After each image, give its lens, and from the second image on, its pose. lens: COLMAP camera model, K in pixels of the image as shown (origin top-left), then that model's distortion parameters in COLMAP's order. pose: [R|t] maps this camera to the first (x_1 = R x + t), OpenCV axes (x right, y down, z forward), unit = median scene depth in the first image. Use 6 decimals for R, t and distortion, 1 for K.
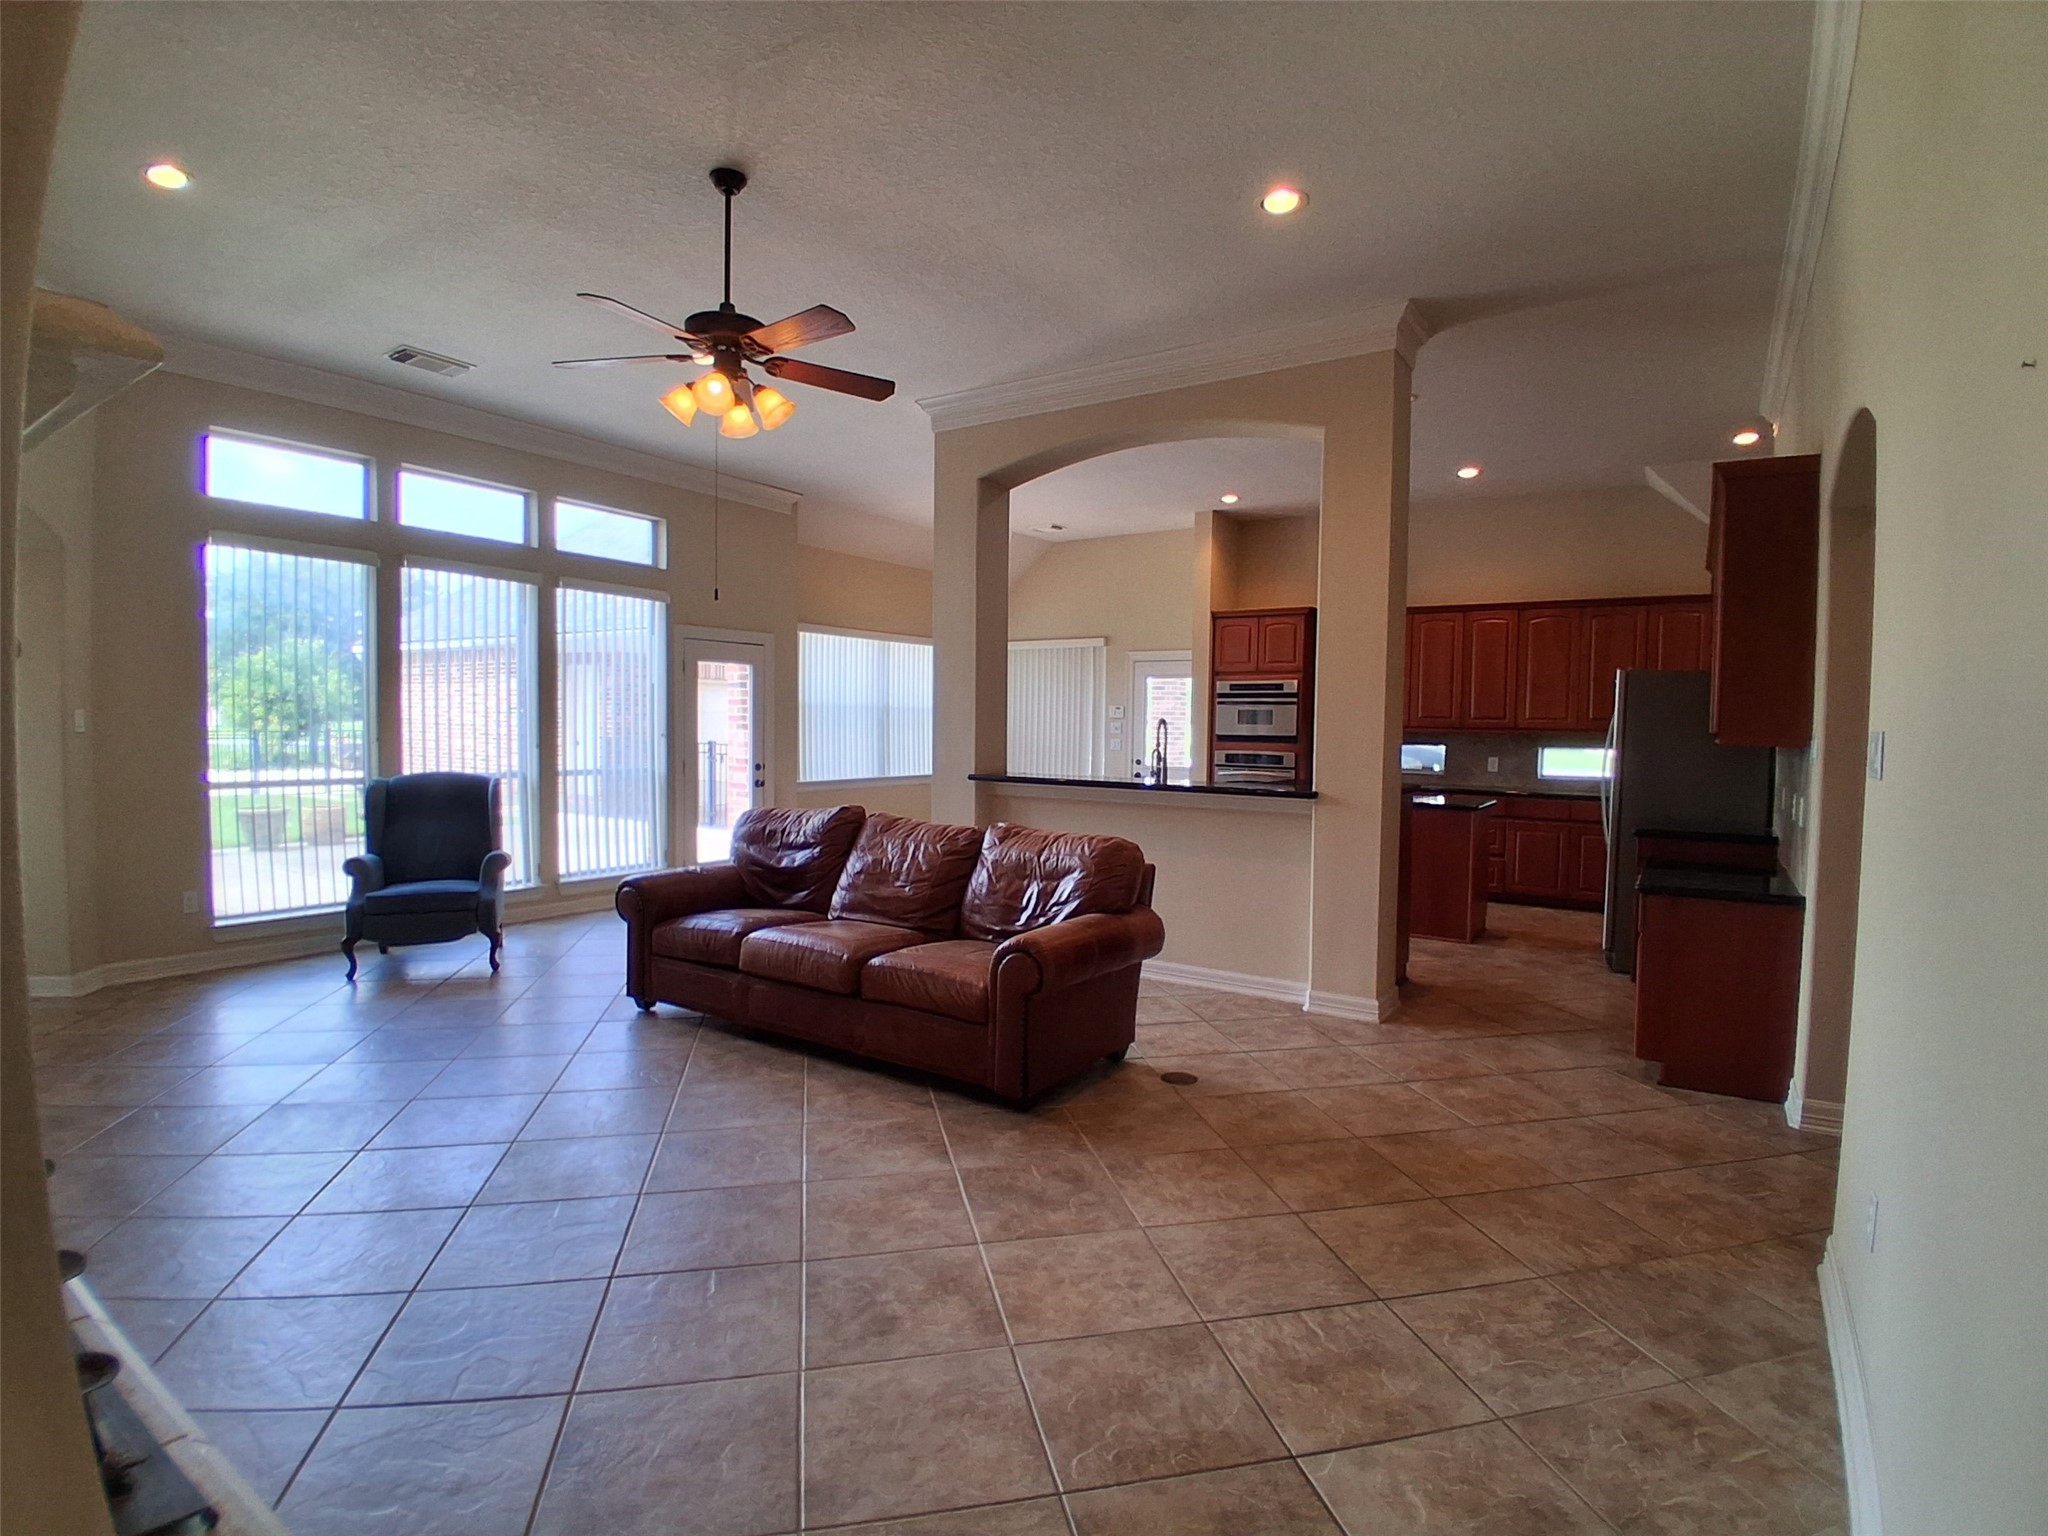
lens RADIAL K [[1041.7, 0, 1031.3], [0, 1041.7, 772.9], [0, 0, 1]] dist [-0.039599, -0.002654]
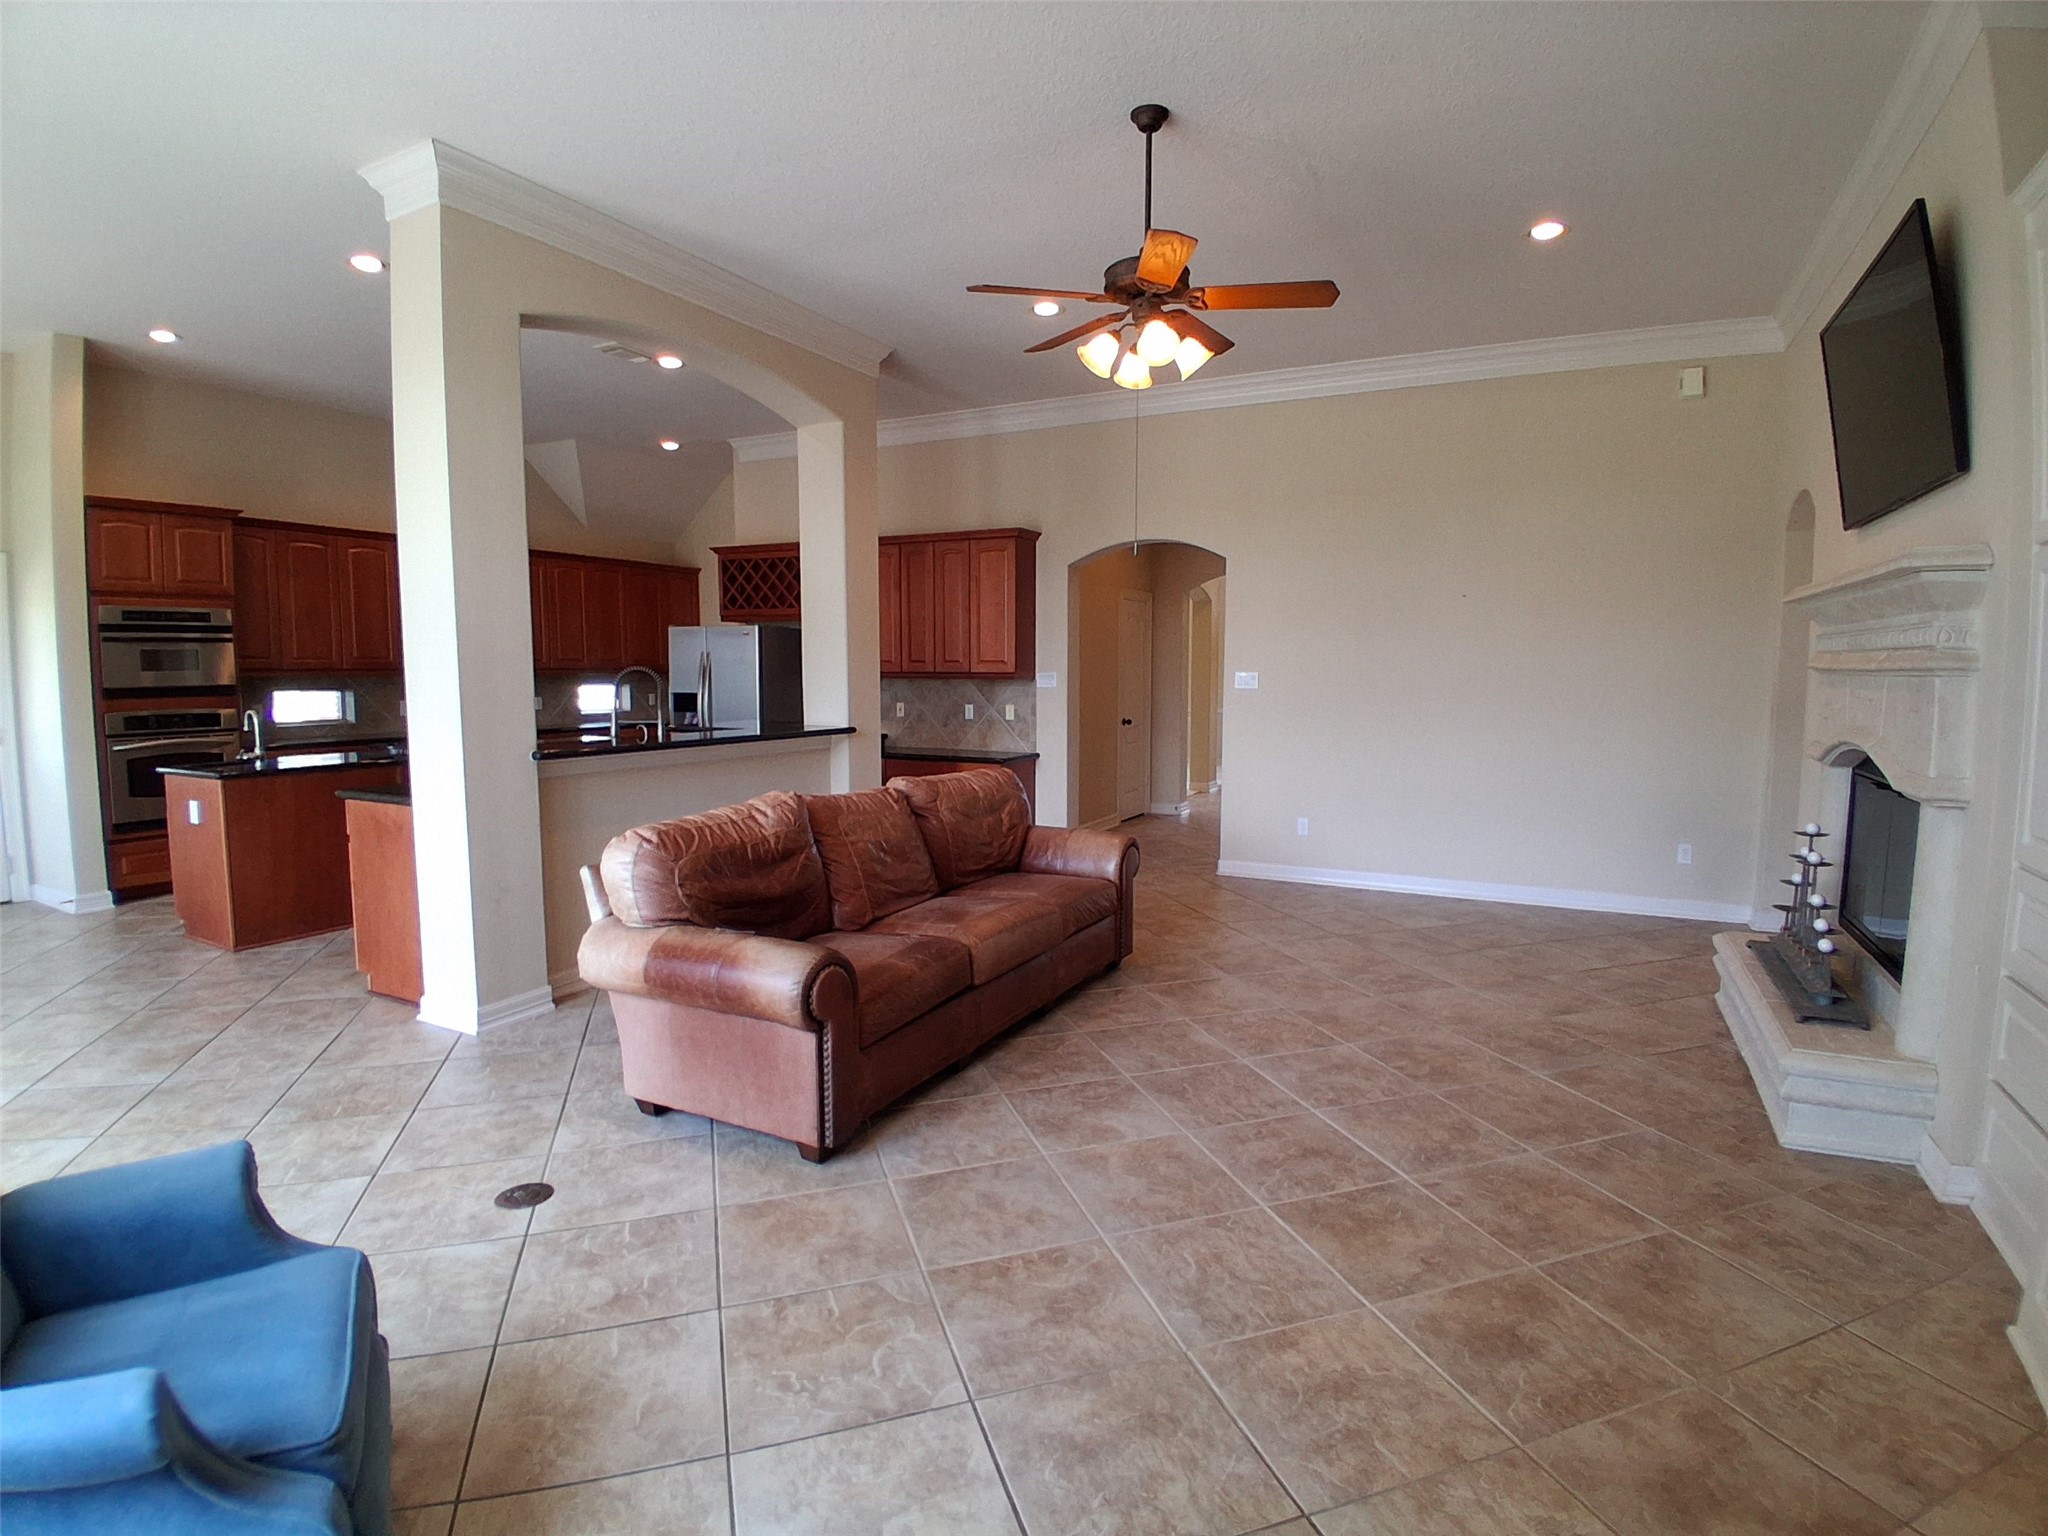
lens RADIAL K [[1041.7, 0, 1035.1], [0, 1041.7, 771.5], [0, 0, 1]] dist [-0.039599, -0.002654]
pose [[-0.124908, -0.115179, 0.985460, -1.109619], [0.037720, 0.991970, 0.120720, -0.081854], [-0.991451, 0.052250, -0.119561, 1.065037]]
